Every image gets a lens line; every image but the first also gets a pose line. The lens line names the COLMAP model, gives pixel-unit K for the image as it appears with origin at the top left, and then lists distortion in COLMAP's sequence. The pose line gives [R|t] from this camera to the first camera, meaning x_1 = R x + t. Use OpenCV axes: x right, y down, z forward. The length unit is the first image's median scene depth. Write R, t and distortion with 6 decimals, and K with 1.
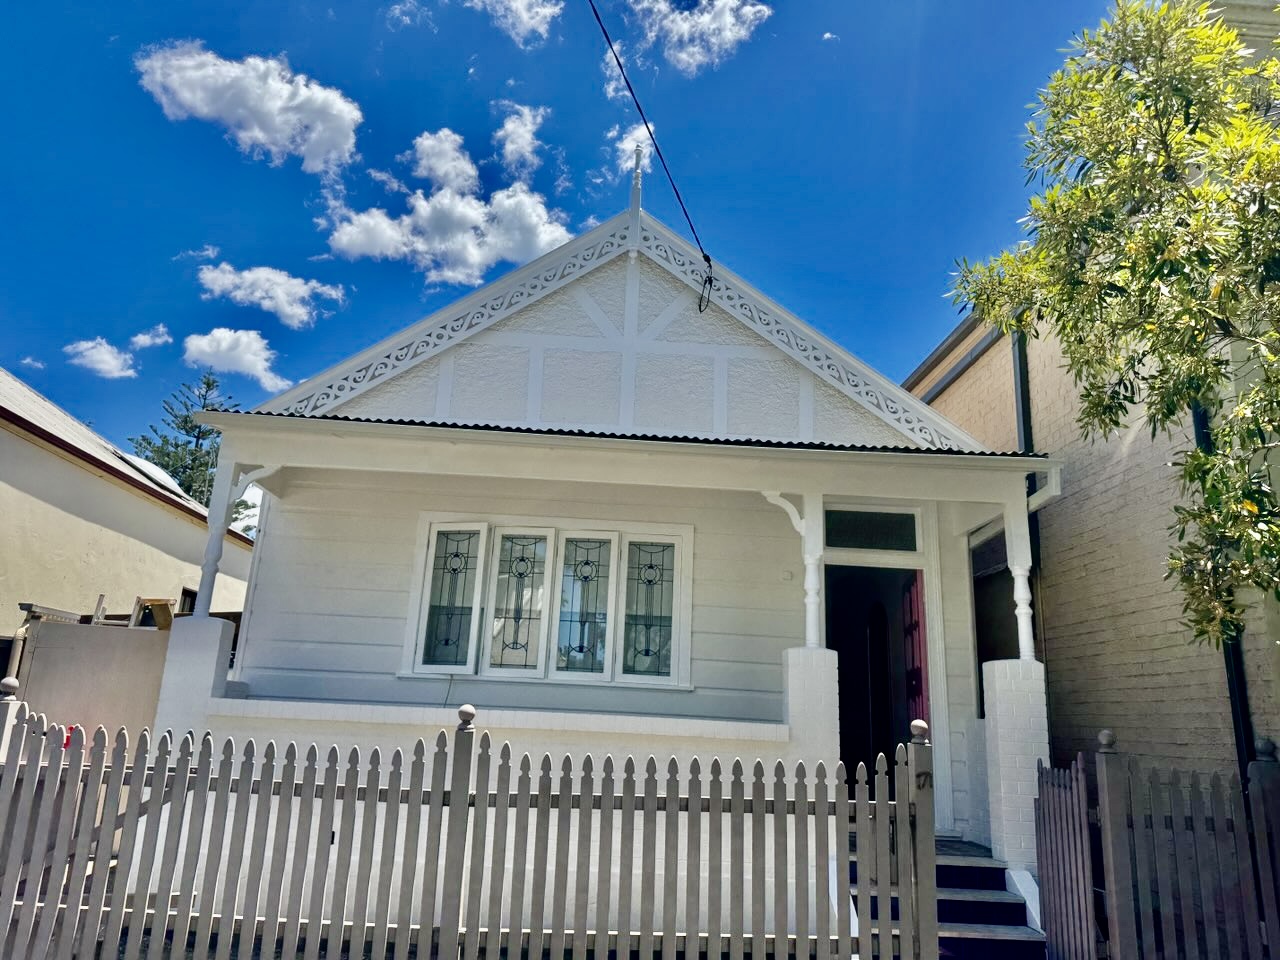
lens RADIAL K [[888.1, 0, 640.0], [0, 888.1, 480.0], [0, 0, 1]] dist [0.005328, -0.046856]
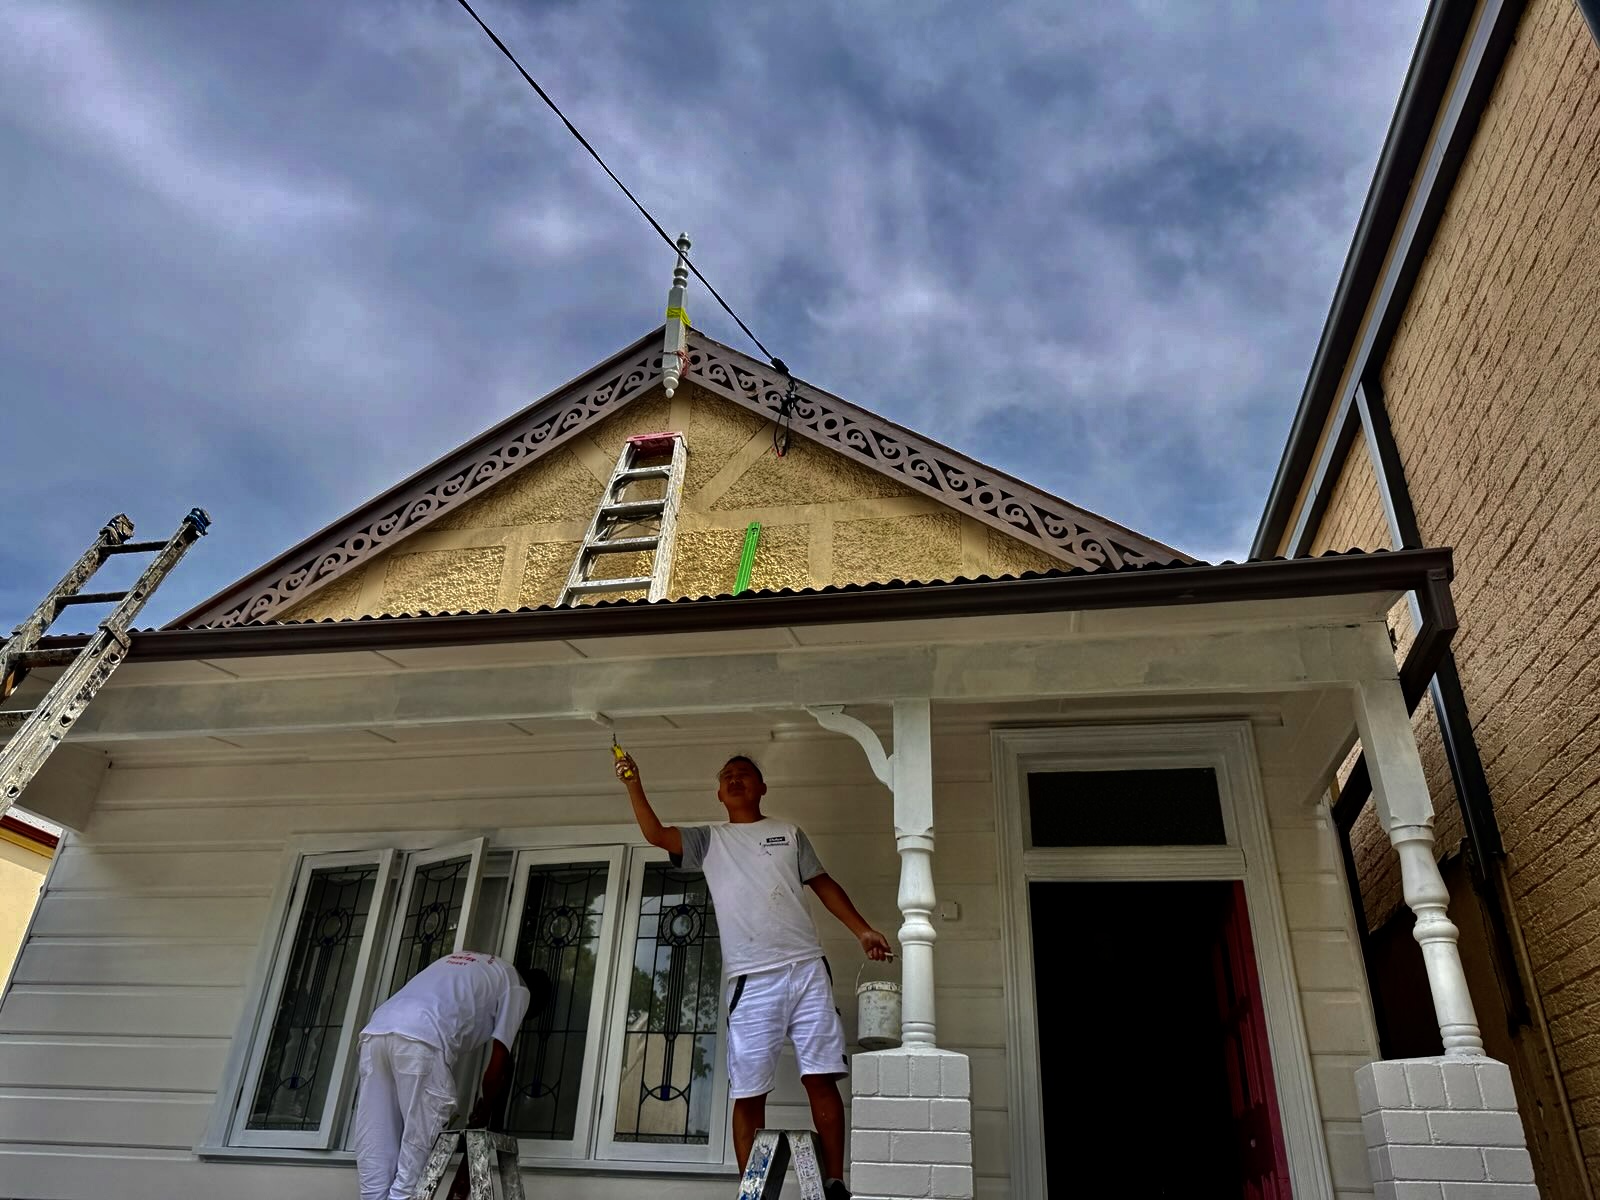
lens RADIAL K [[1110.1, 0, 800.0], [0, 1110.1, 600.0], [0, 0, 1]] dist [0.005328, -0.046856]
pose [[0.980354, -0.110211, -0.163586, 0.201529], [0.066776, 0.965810, -0.250502, 0.089230], [0.185601, 0.234657, 0.954195, 0.365037]]
